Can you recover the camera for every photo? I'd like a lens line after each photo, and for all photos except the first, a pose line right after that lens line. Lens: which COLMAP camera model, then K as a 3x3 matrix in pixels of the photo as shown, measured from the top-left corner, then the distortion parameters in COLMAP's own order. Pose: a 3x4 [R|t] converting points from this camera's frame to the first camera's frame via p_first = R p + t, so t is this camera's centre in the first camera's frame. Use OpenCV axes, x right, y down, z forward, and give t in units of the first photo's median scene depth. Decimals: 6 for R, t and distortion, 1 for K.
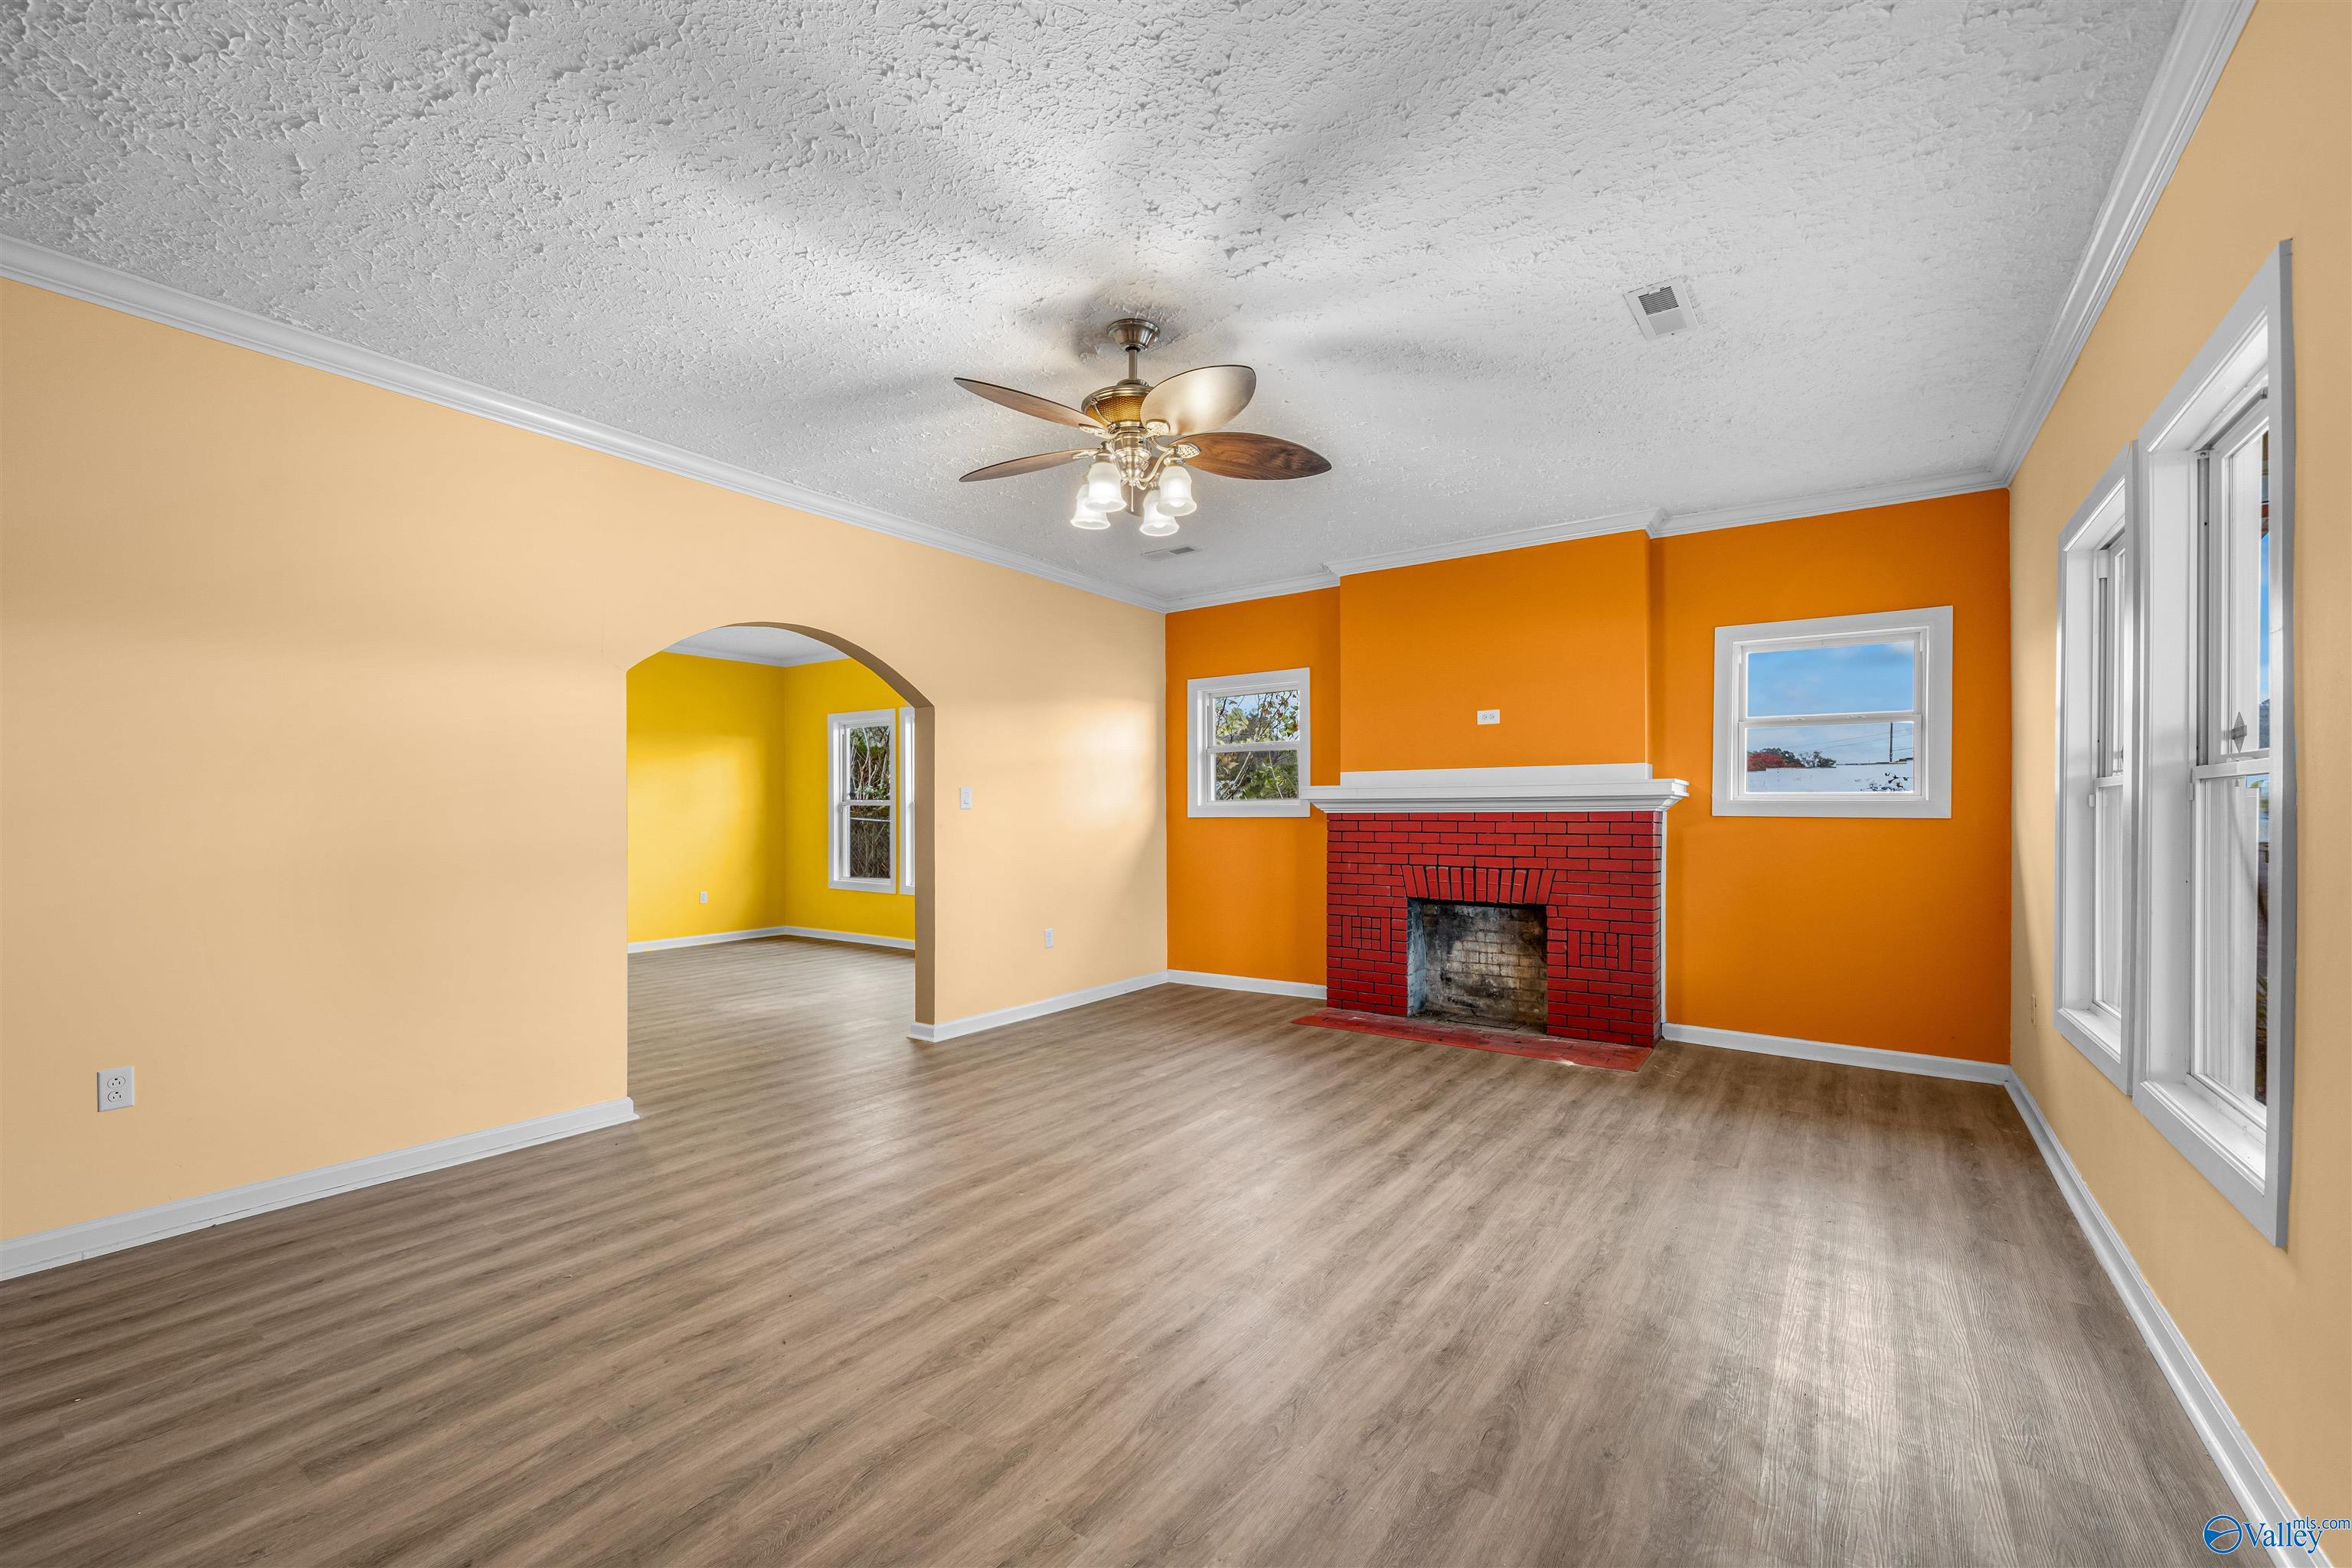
lens RADIAL K [[963.4, 0, 1178.2], [0, 963.4, 799.4], [0, 0, 1]] dist [0.000561, -0.000308]
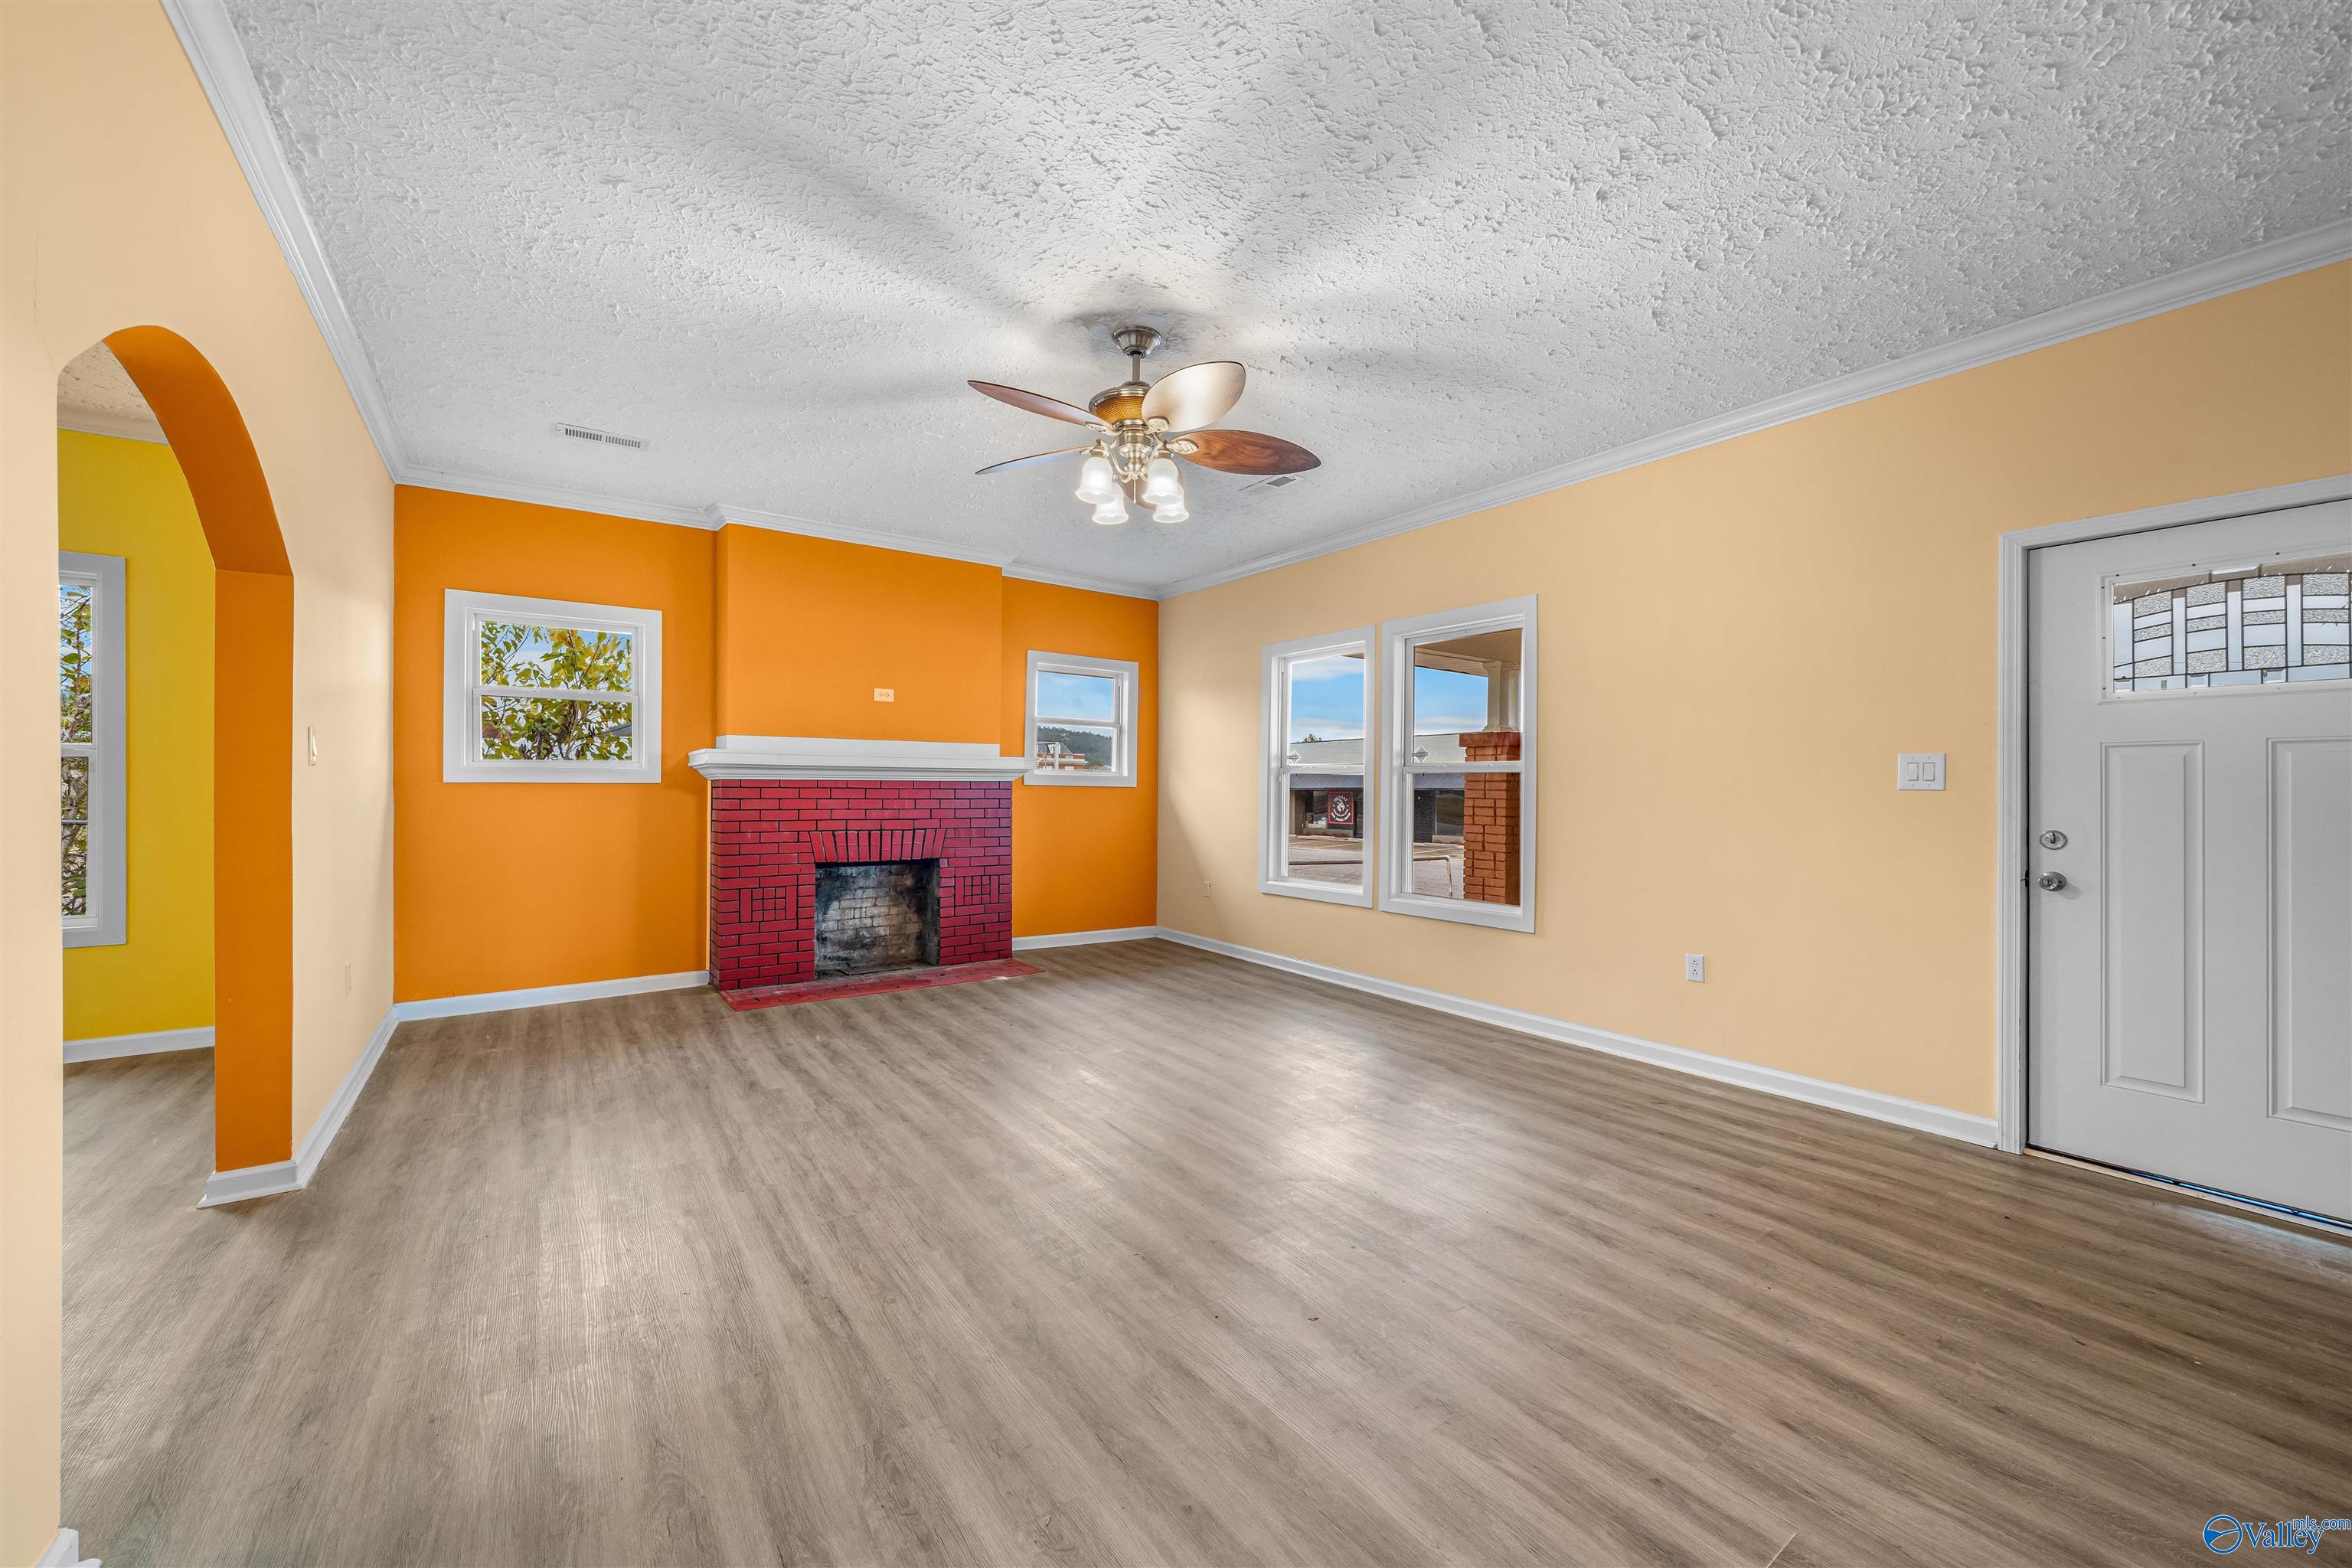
lens RADIAL K [[885.1, 0, 1173.4], [0, 885.1, 781.4], [0, 0, 1]] dist [-0.003468, 0.000253]
pose [[0.336275, 0.005195, 0.941749, -0.522133], [-0.022836, 0.999736, 0.002639, 0.004122], [-0.941487, -0.022393, 0.336305, 0.334989]]
